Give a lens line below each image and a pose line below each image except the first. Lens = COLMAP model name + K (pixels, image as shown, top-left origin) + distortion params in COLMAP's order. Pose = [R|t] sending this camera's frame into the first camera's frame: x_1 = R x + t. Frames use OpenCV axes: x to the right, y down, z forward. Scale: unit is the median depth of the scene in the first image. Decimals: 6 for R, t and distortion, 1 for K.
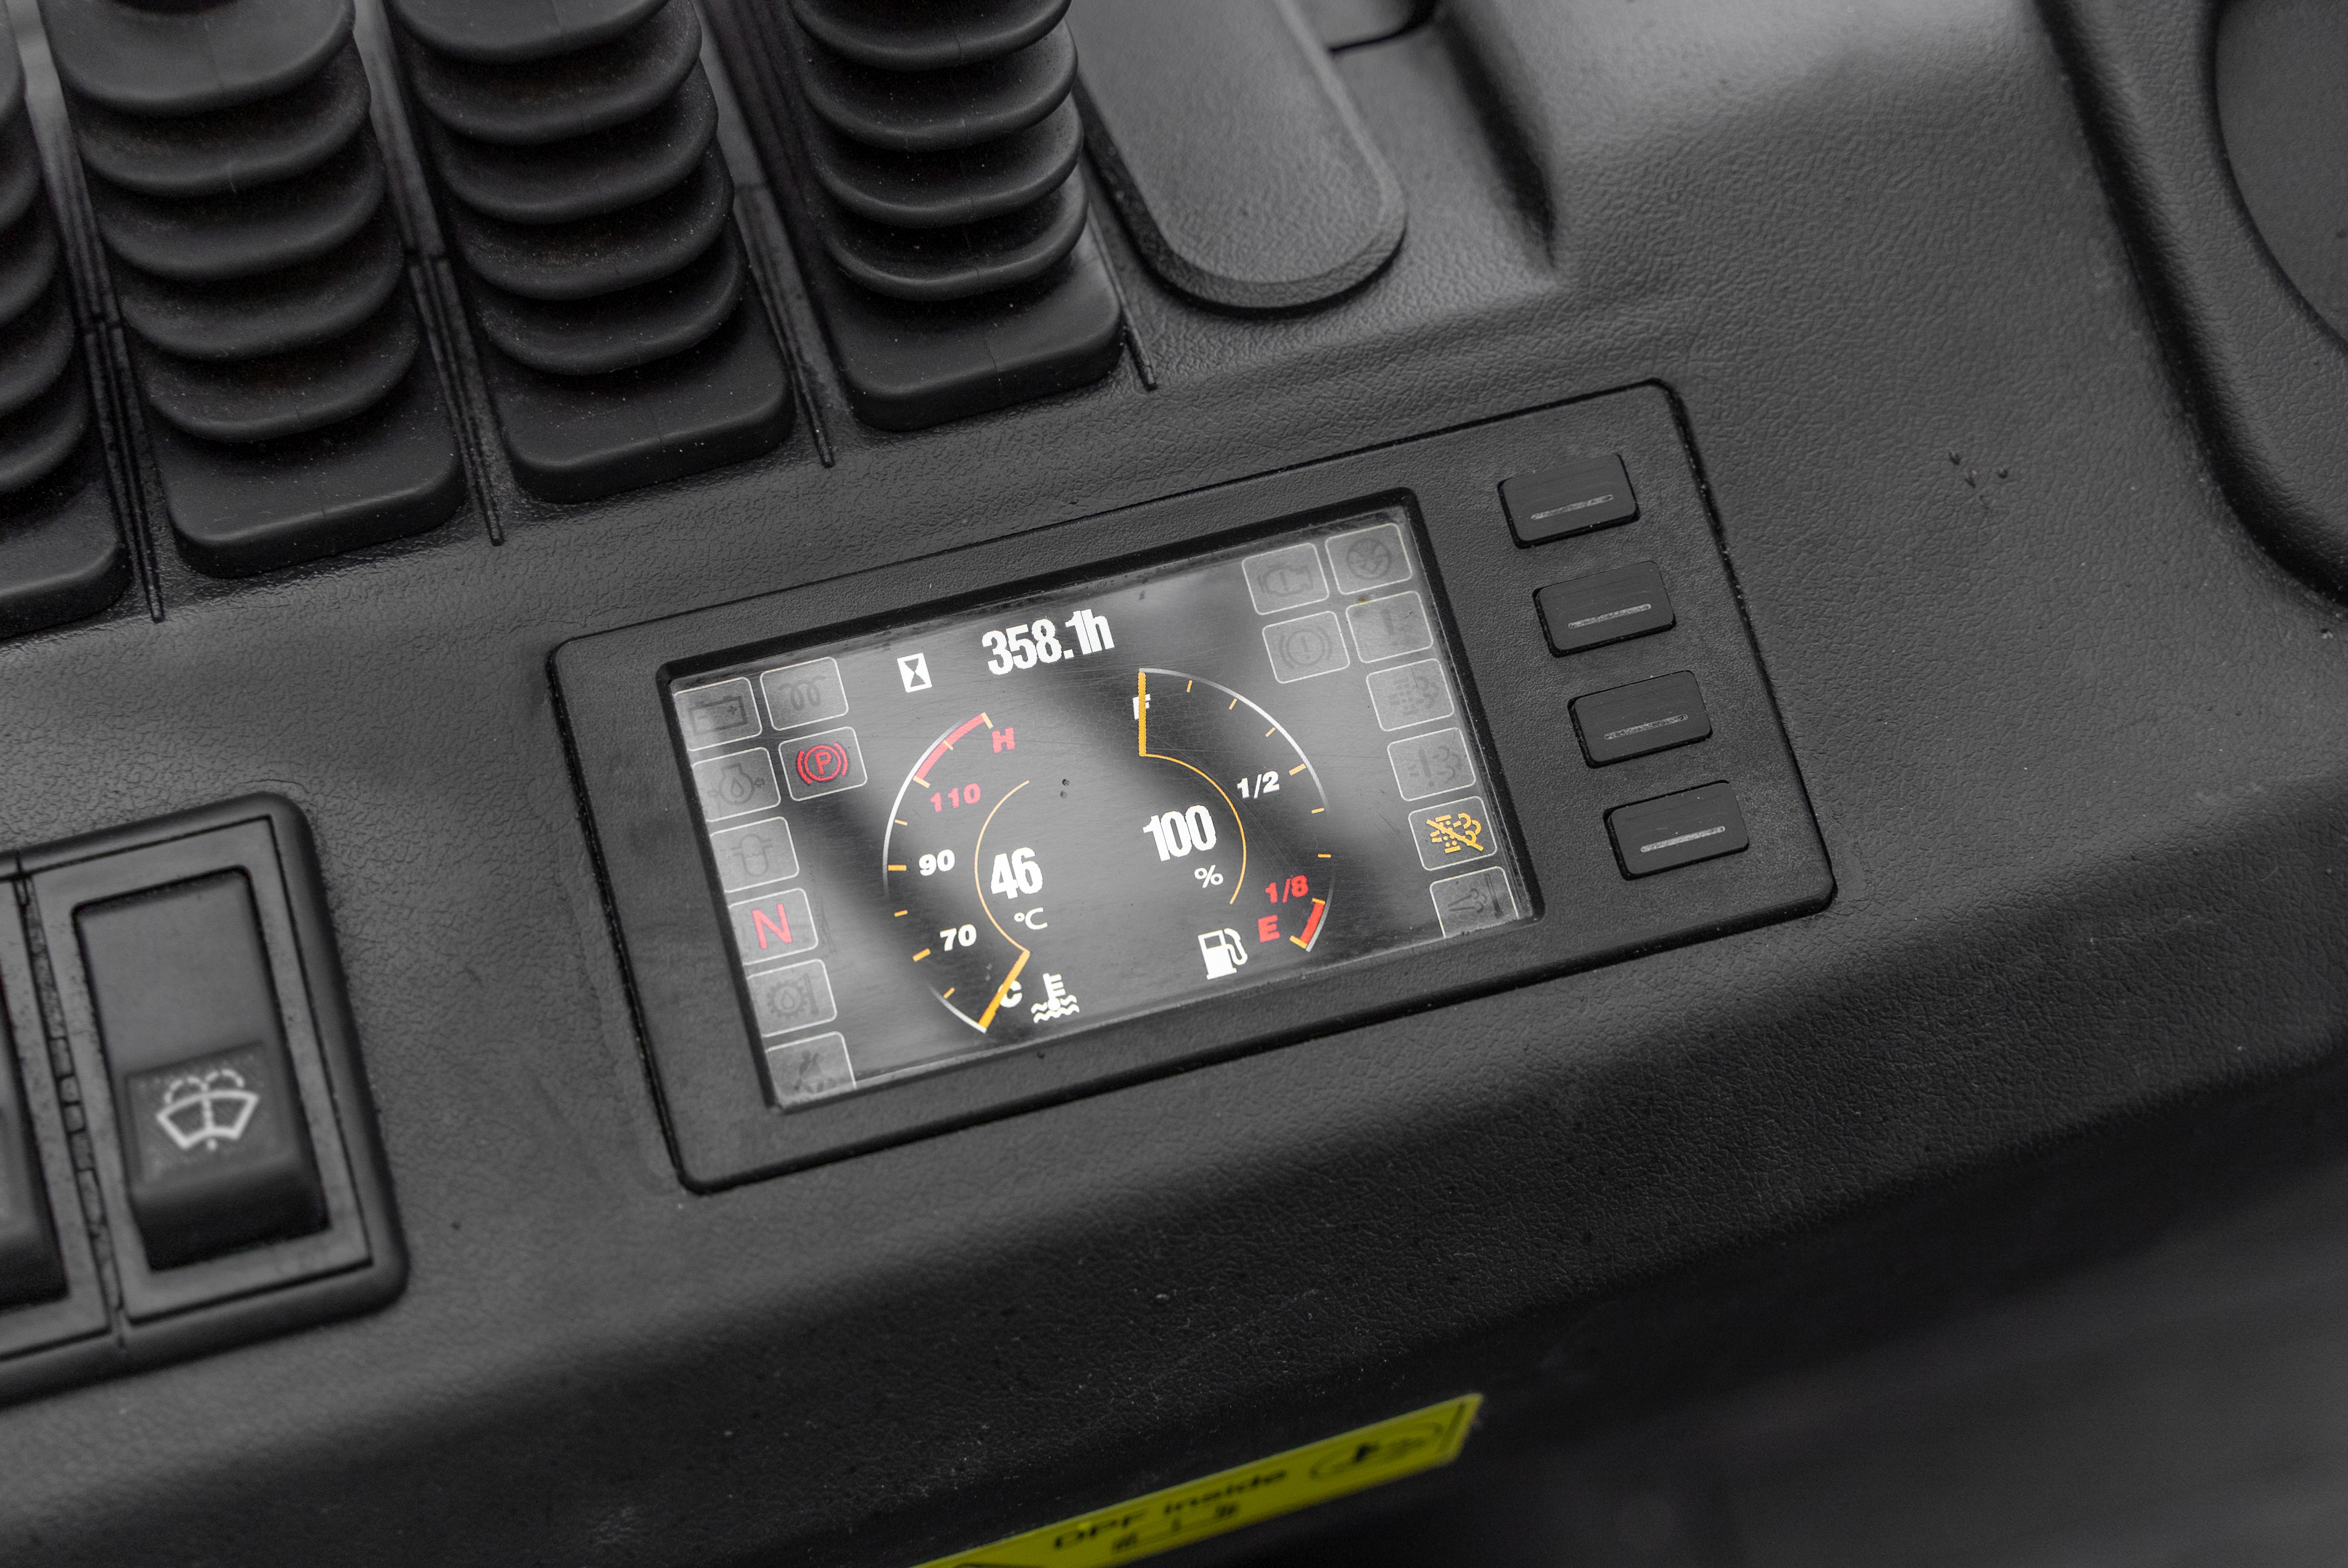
lens RADIAL K [[4188.4, 0, 1173.4], [0, 4188.4, 782.6], [0, 0, 1]] dist [-0.002537, 0.000000]
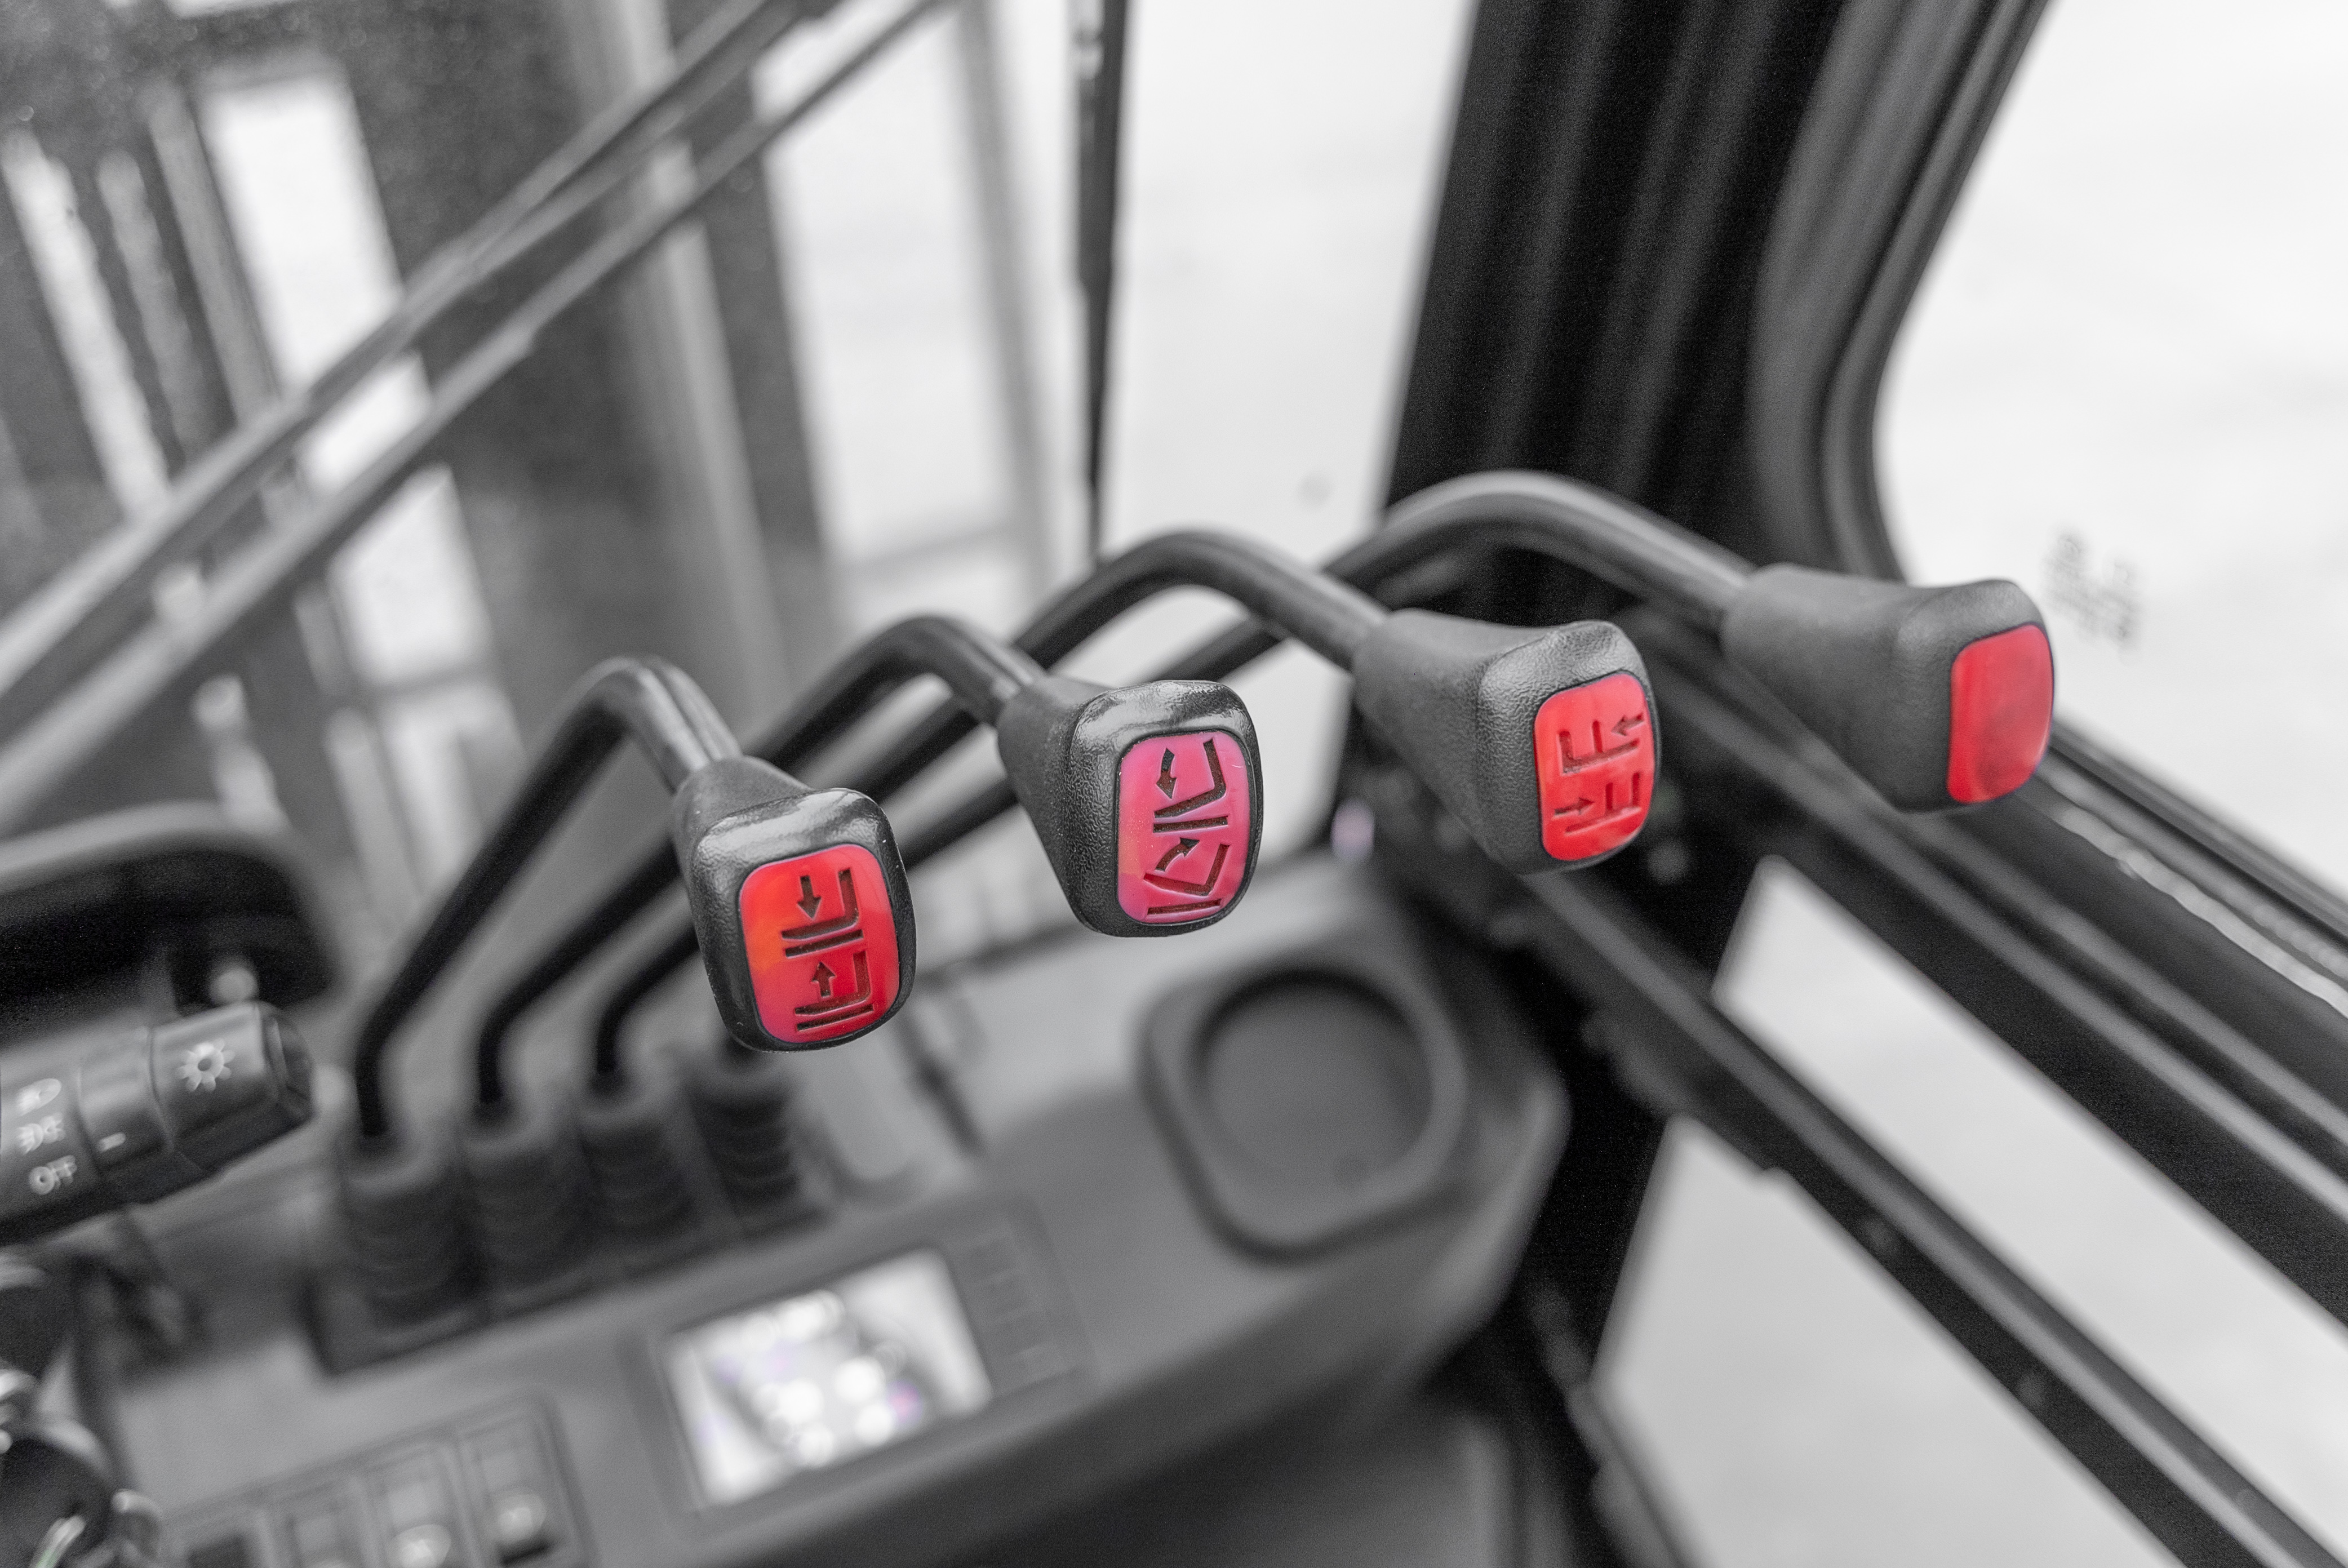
lens RADIAL K [[2427.8, 0, 1164.9], [0, 2427.8, 777.0], [0, 0, 1]] dist [0.058719, 0.000000]
pose [[0.991608, -0.075746, 0.104769, 0.068293], [0.100983, 0.959811, -0.261848, 0.075008], [-0.080724, 0.270231, 0.959406, -0.737854]]
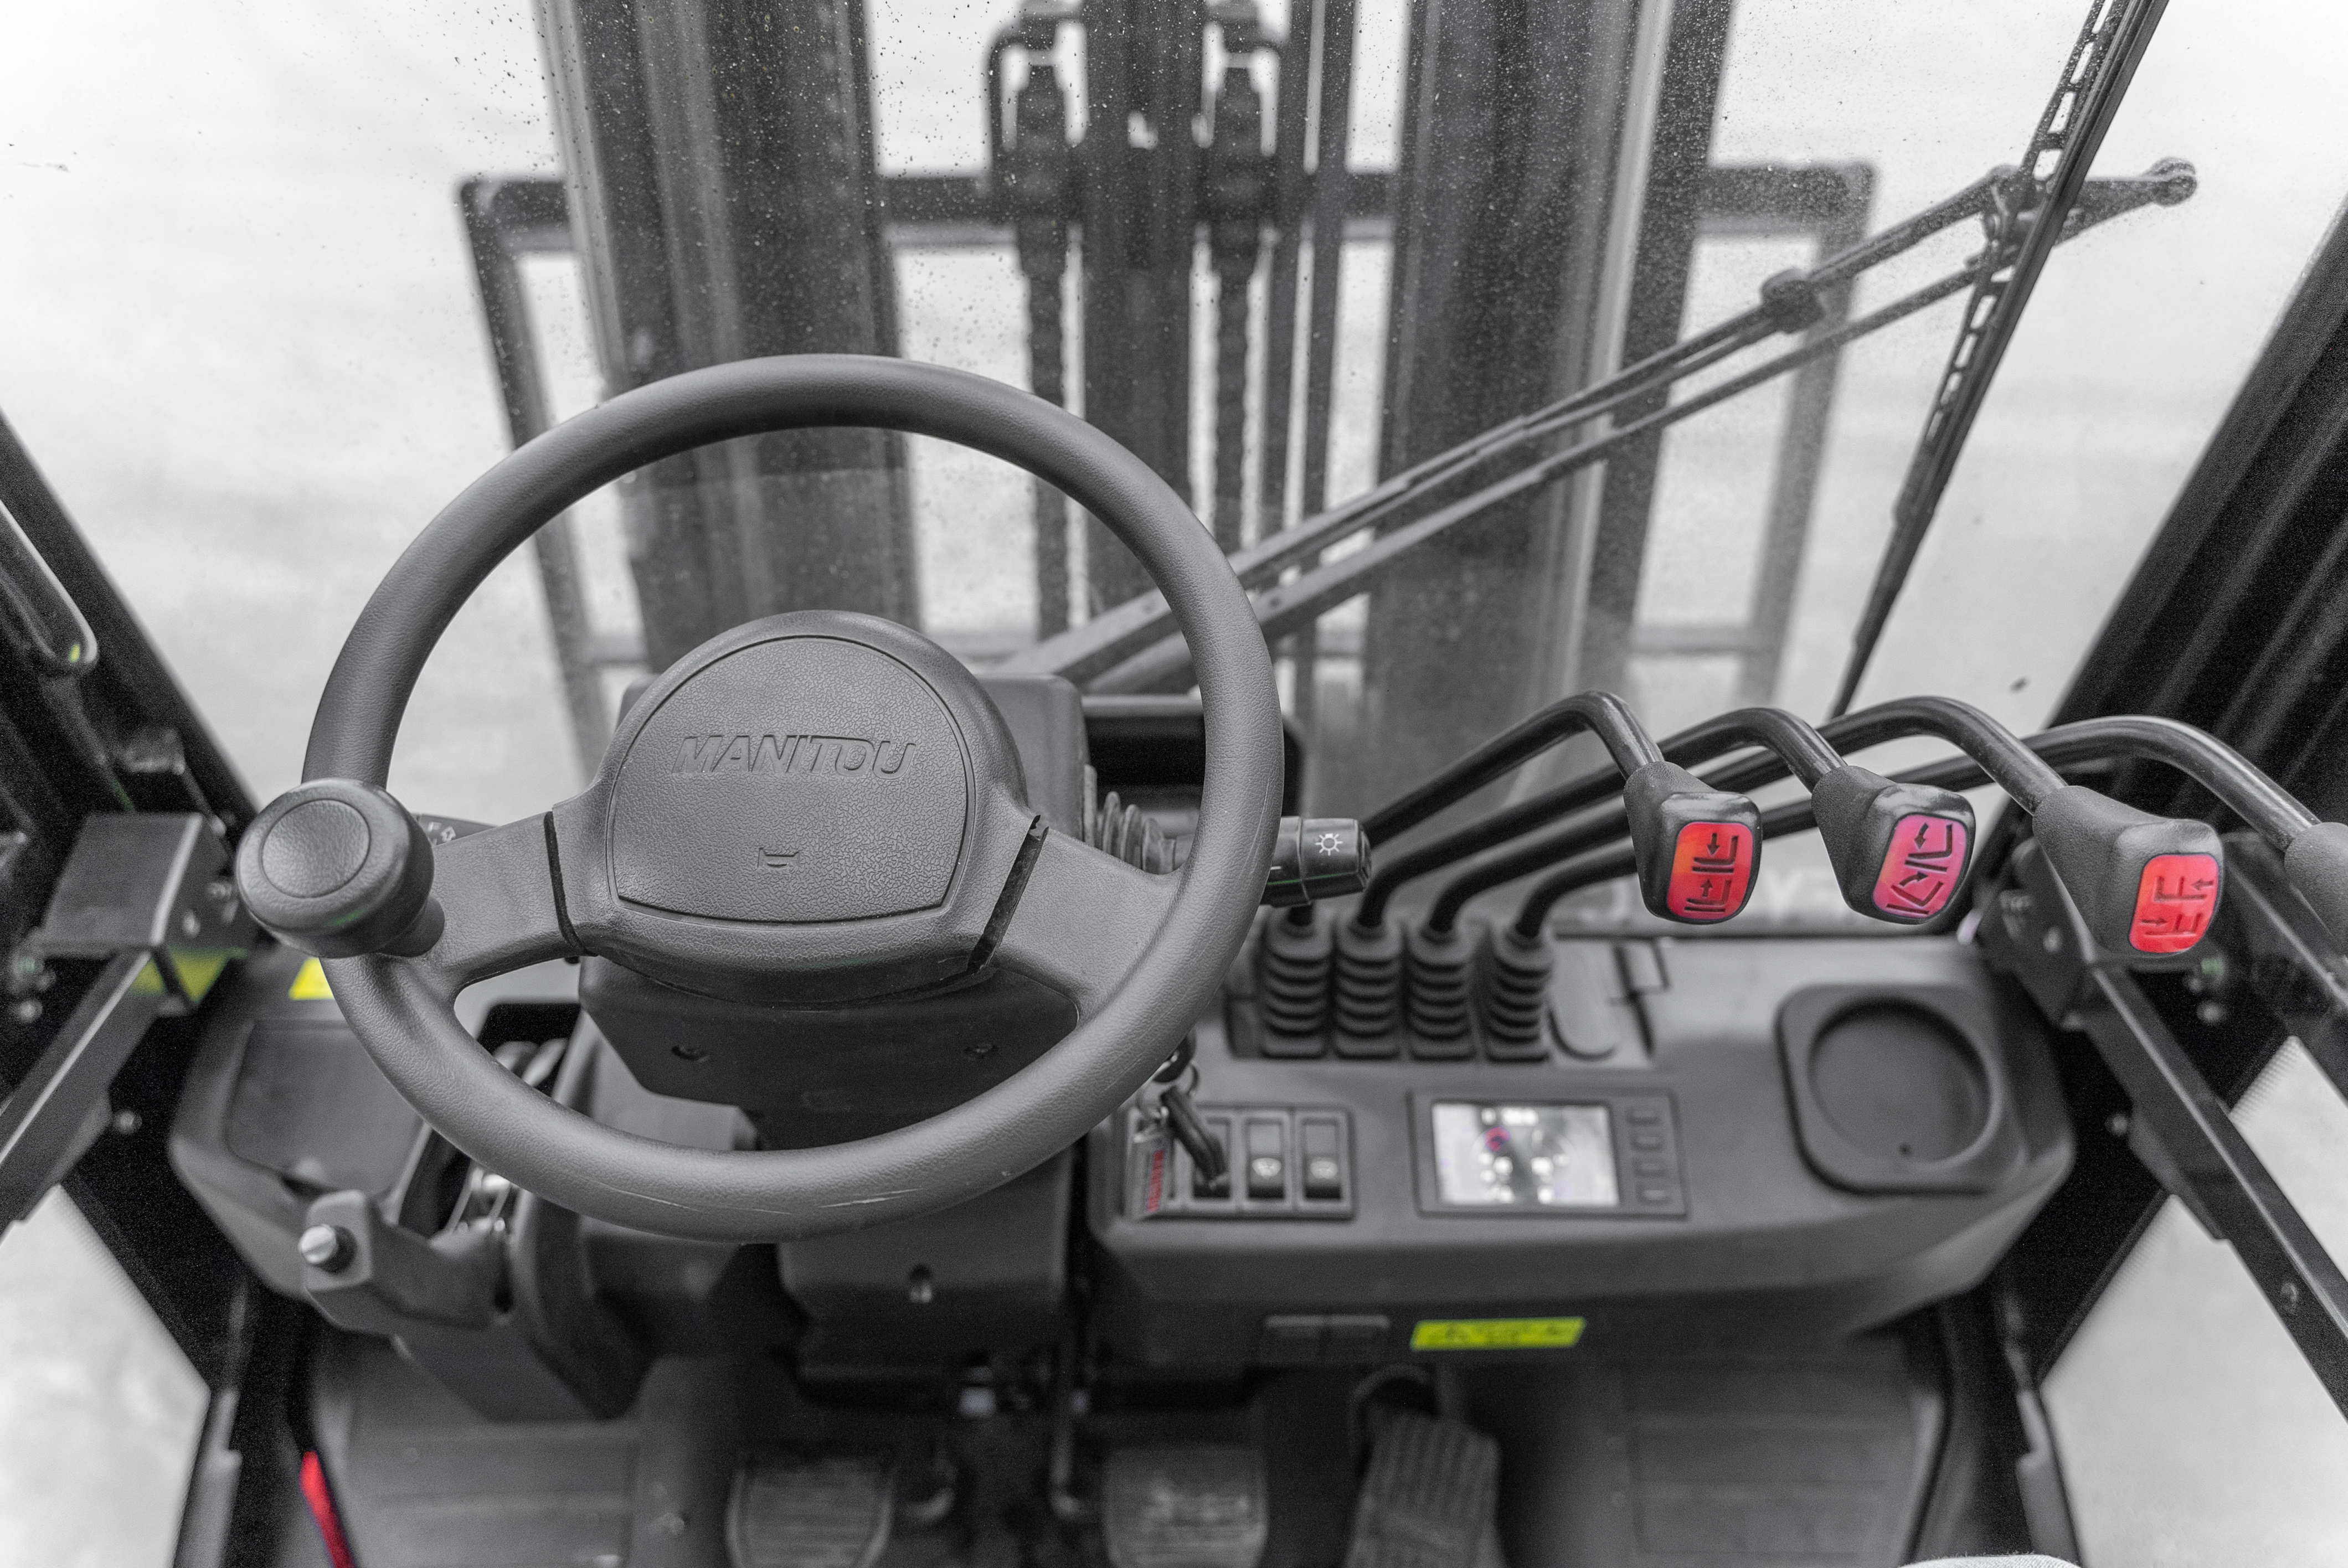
lens RADIAL K [[1965.2, 0, 1173.2], [0, 1965.2, 772.0], [0, 0, 1]] dist [0.032343, 0.002134]
pose [[0.960857, 0.199471, -0.192265, -0.055101], [-0.243320, 0.939437, -0.241357, 0.220454], [0.132477, 0.278691, 0.951200, -1.159214]]
